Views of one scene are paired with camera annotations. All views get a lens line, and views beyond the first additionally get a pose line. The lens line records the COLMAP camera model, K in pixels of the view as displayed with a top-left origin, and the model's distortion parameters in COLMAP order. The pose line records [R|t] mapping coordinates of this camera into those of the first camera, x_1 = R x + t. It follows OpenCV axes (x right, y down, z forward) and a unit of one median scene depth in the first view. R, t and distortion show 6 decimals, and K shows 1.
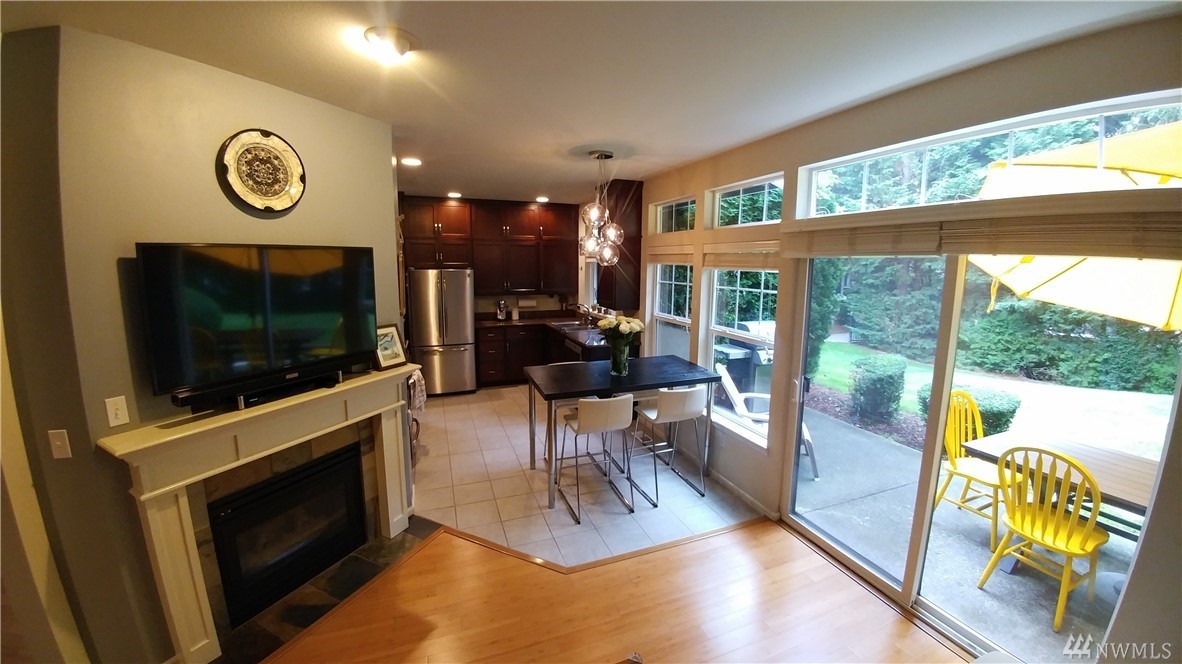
lens RADIAL K [[430.7, 0, 589.0], [0, 430.7, 324.9], [0, 0, 1]] dist [-0.027065, -0.012082]
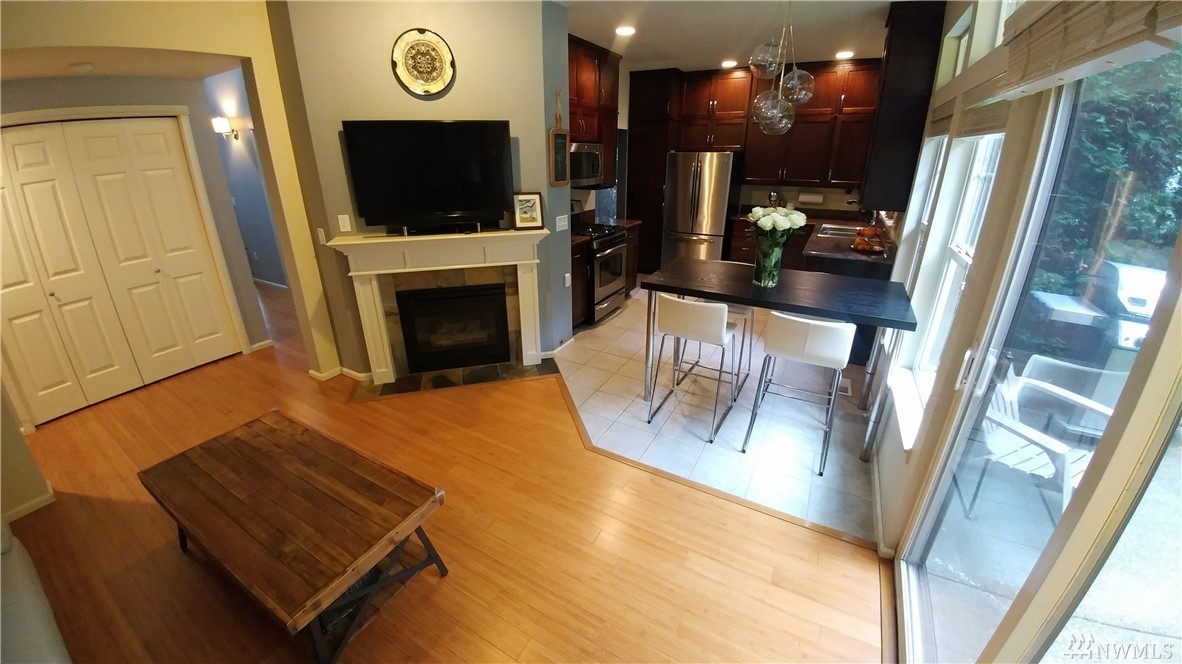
lens RADIAL K [[430.7, 0, 589.0], [0, 430.7, 324.9], [0, 0, 1]] dist [-0.027065, -0.012082]
pose [[0.633388, 0.276606, -0.722709, 0.662083], [-0.106364, 0.956188, 0.272748, 0.011397], [0.766490, -0.095885, 0.635059, 0.394547]]
